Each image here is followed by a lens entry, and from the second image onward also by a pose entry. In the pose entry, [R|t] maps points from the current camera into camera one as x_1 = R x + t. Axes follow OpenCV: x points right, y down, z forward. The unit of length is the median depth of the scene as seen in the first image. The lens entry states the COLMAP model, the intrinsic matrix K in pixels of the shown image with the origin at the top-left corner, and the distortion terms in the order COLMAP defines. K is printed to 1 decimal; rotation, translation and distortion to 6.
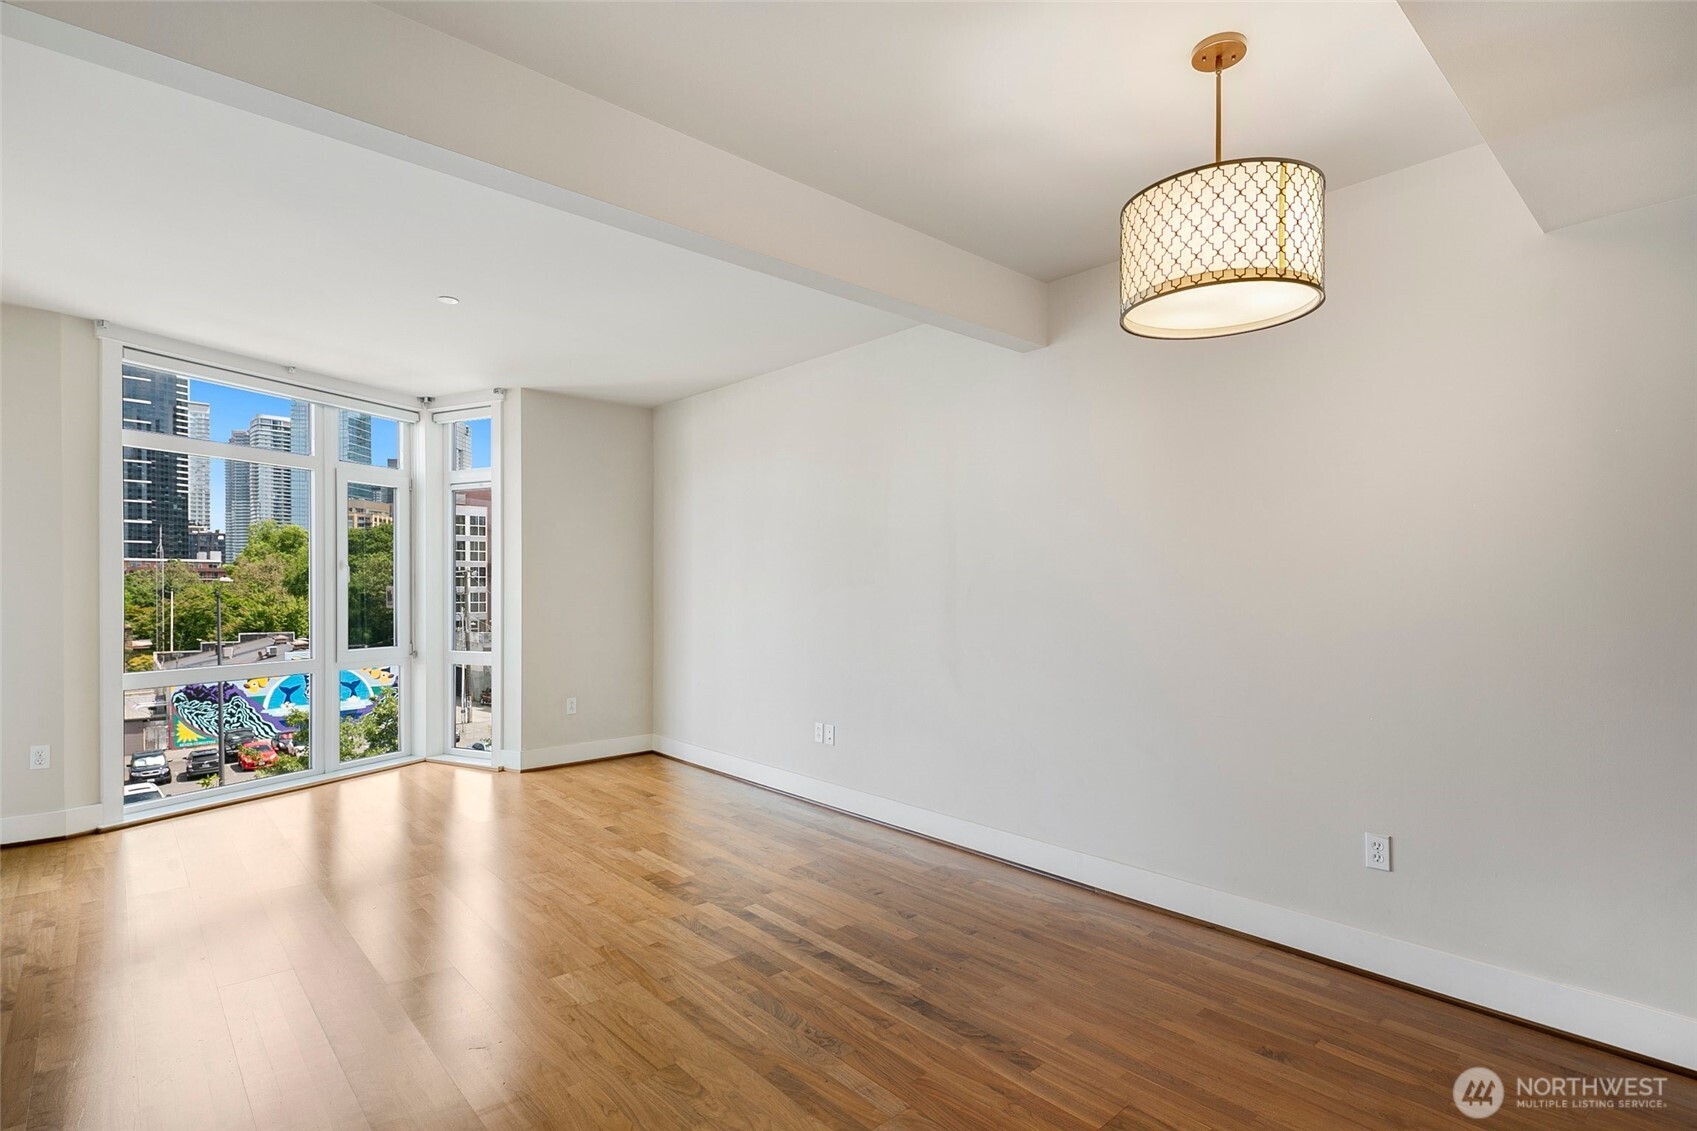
lens RADIAL K [[823.6, 0, 845.5], [0, 823.6, 581.4], [0, 0, 1]] dist [0.009572, -0.007182]
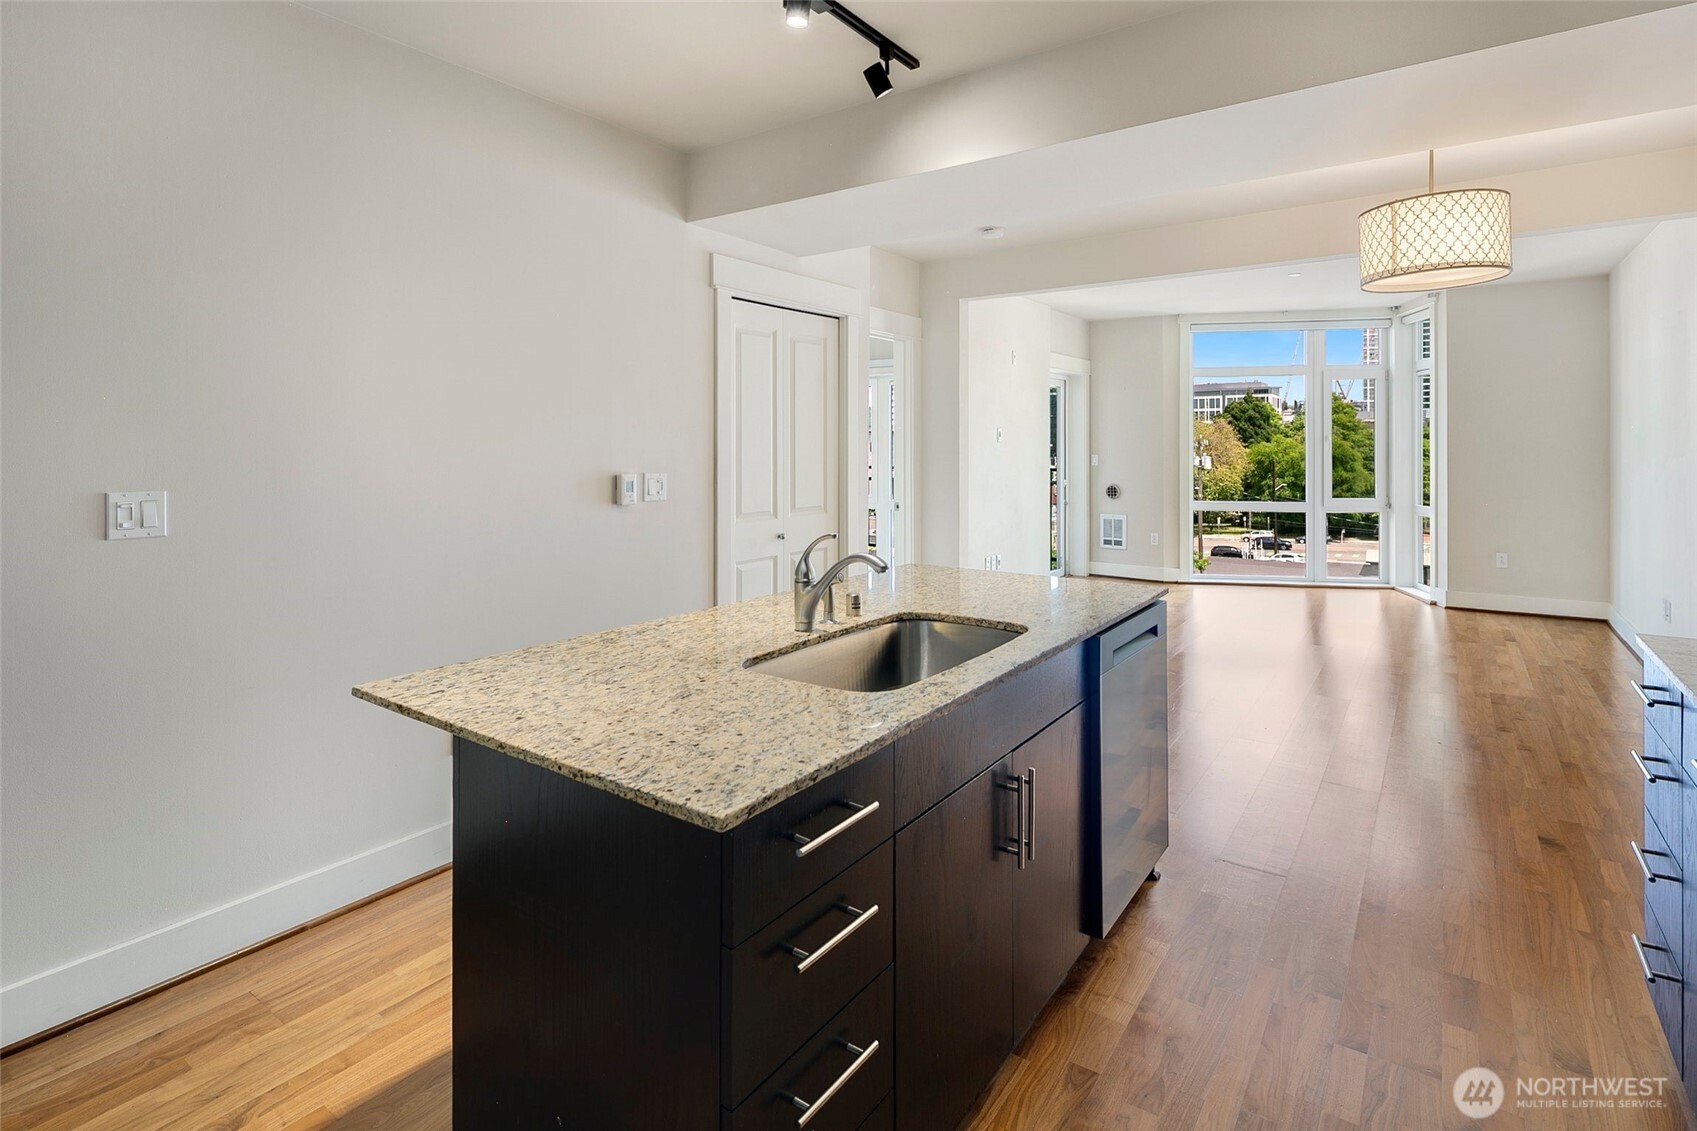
lens RADIAL K [[823.6, 0, 847.1], [0, 823.6, 451.5], [0, 0, 1]] dist [0.009572, -0.007182]
pose [[0.216615, 0.004990, -0.976244, 0.613120], [0.010143, 0.999921, 0.007362, -0.016974], [0.976204, -0.011496, 0.216548, -0.126774]]
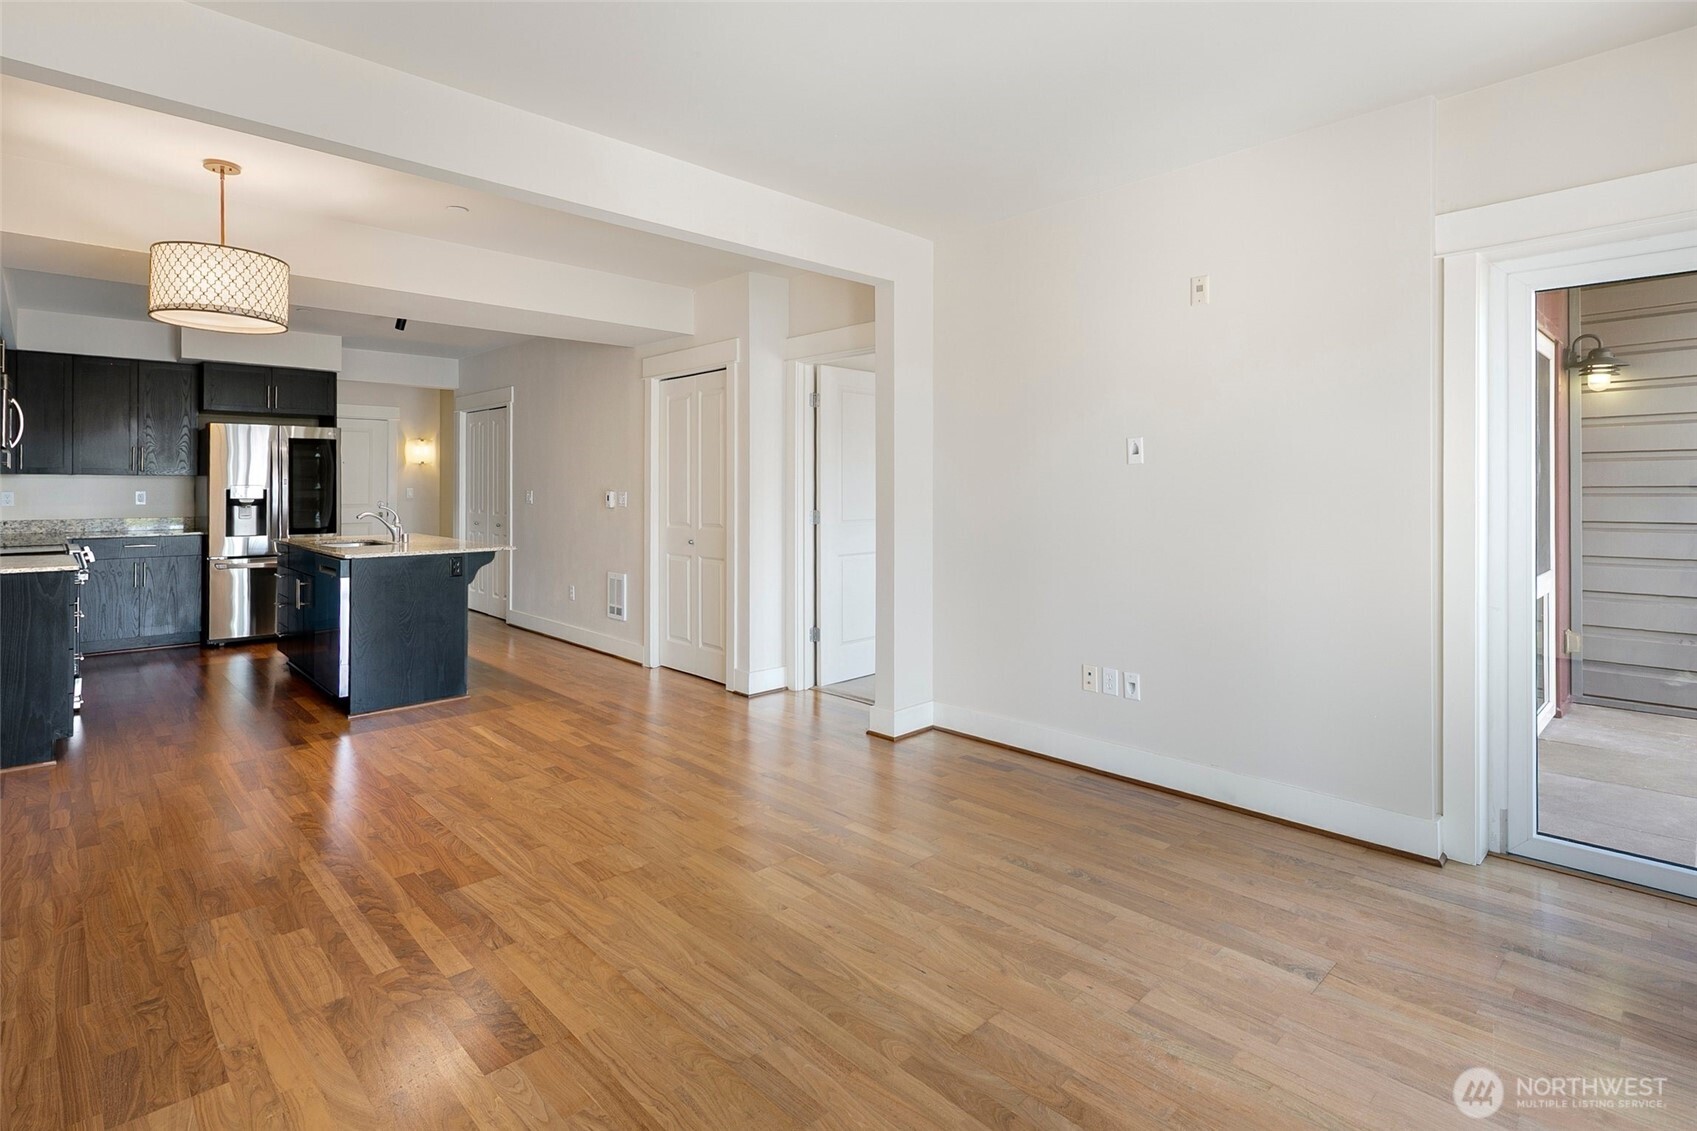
lens RADIAL K [[823.6, 0, 837.3], [0, 823.6, 481.4], [0, 0, 1]] dist [0.009572, -0.007182]
pose [[-0.999351, -0.001378, -0.035998, -0.270516], [-0.000699, 0.999822, -0.018870, 0.008389], [0.036018, -0.018832, -0.999174, 1.007570]]
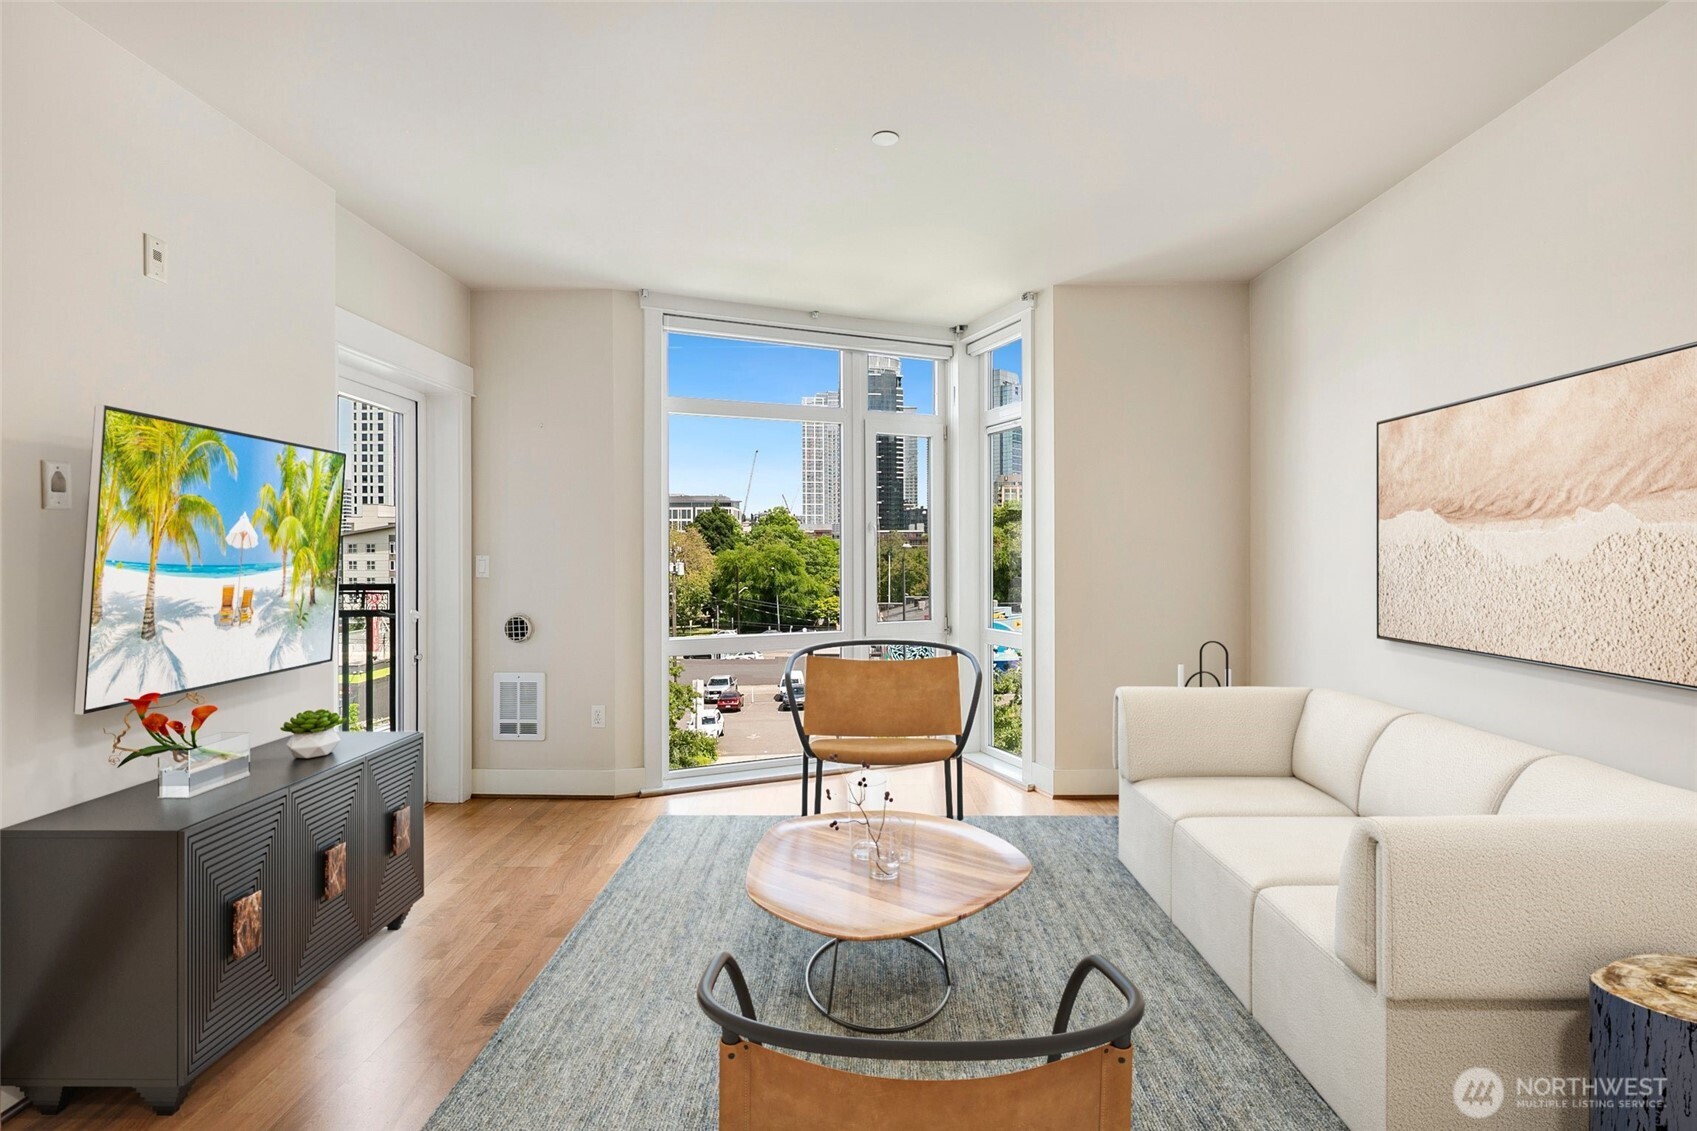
lens RADIAL K [[823.6, 0, 847.7], [0, 823.6, 560.1], [0, 0, 1]] dist [0.009572, -0.007182]
pose [[0.738496, 0.004273, -0.674244, -0.027242], [0.007540, 0.999865, 0.014596, 0.001316], [0.674215, -0.015863, 0.738364, 0.325821]]
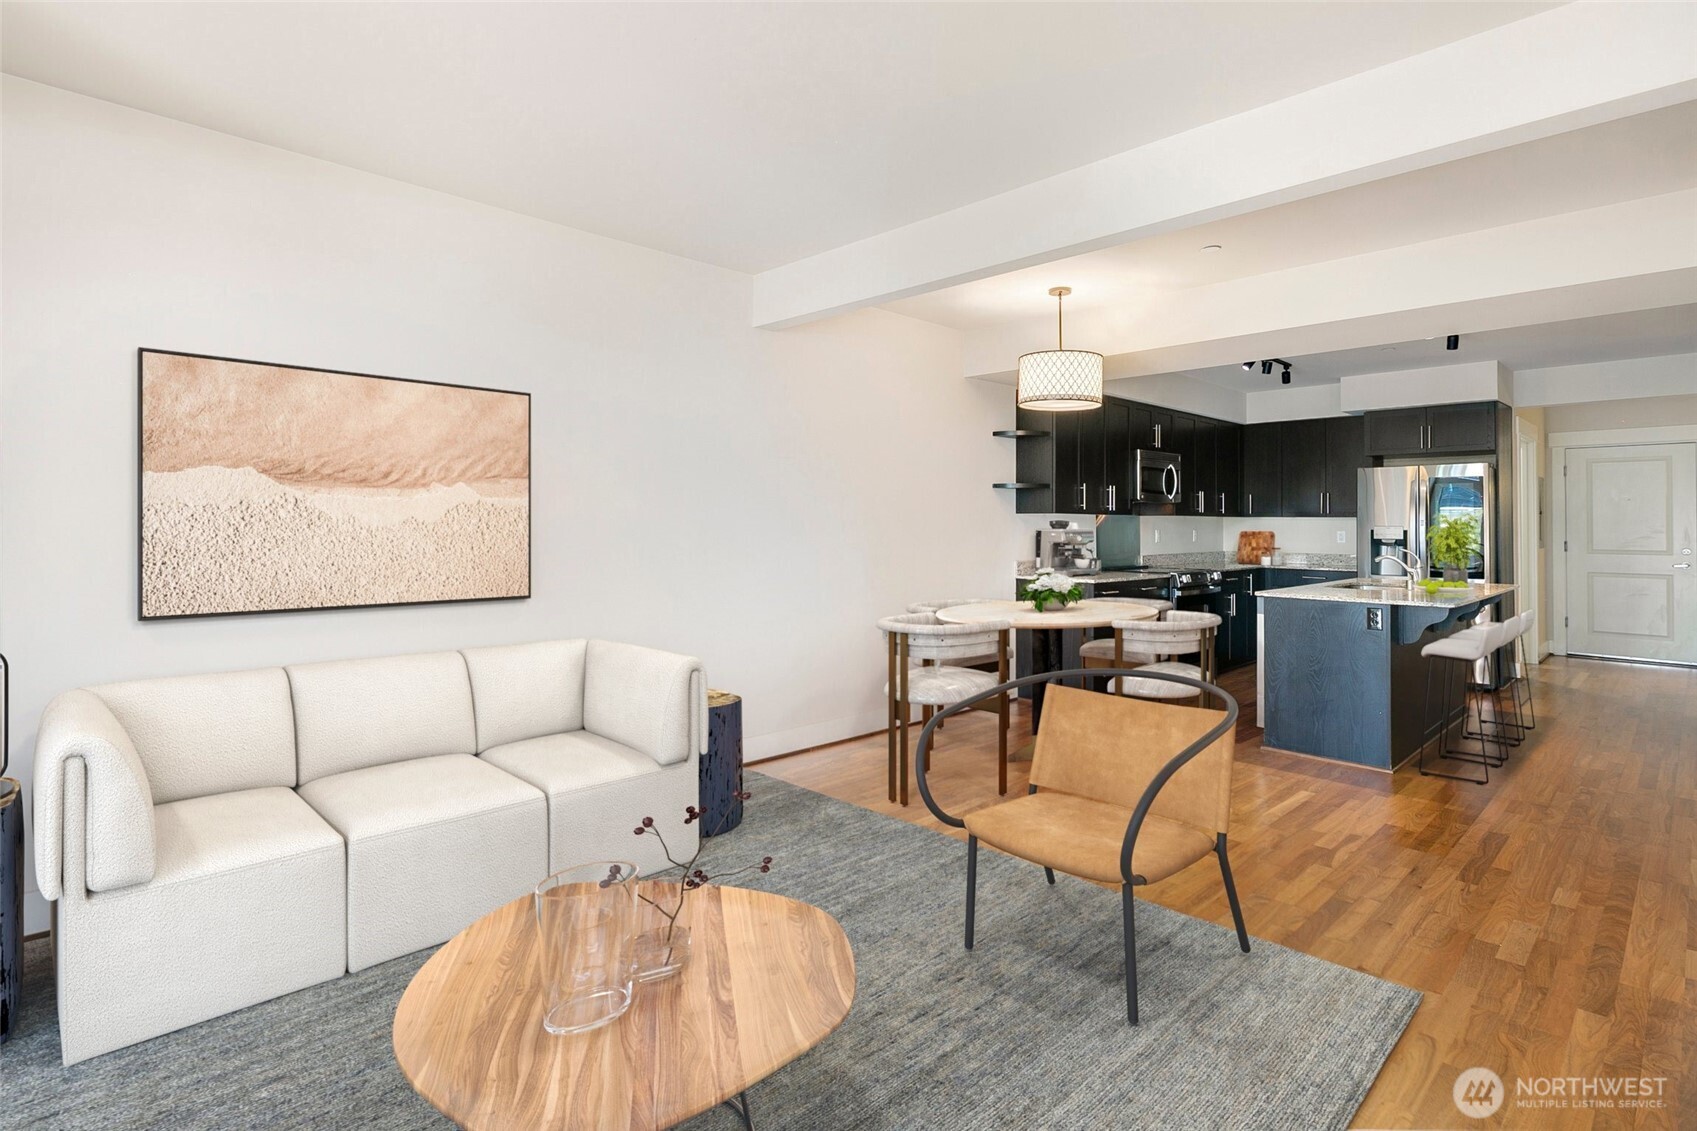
lens RADIAL K [[823.6, 0, 866.9], [0, 823.6, 513.1], [0, 0, 1]] dist [0.009572, -0.007182]
pose [[-0.053022, 0.015074, 0.998480, -0.658630], [-0.020444, 0.999660, -0.016178, 0.008295], [-0.998384, -0.021270, -0.052696, 0.623189]]
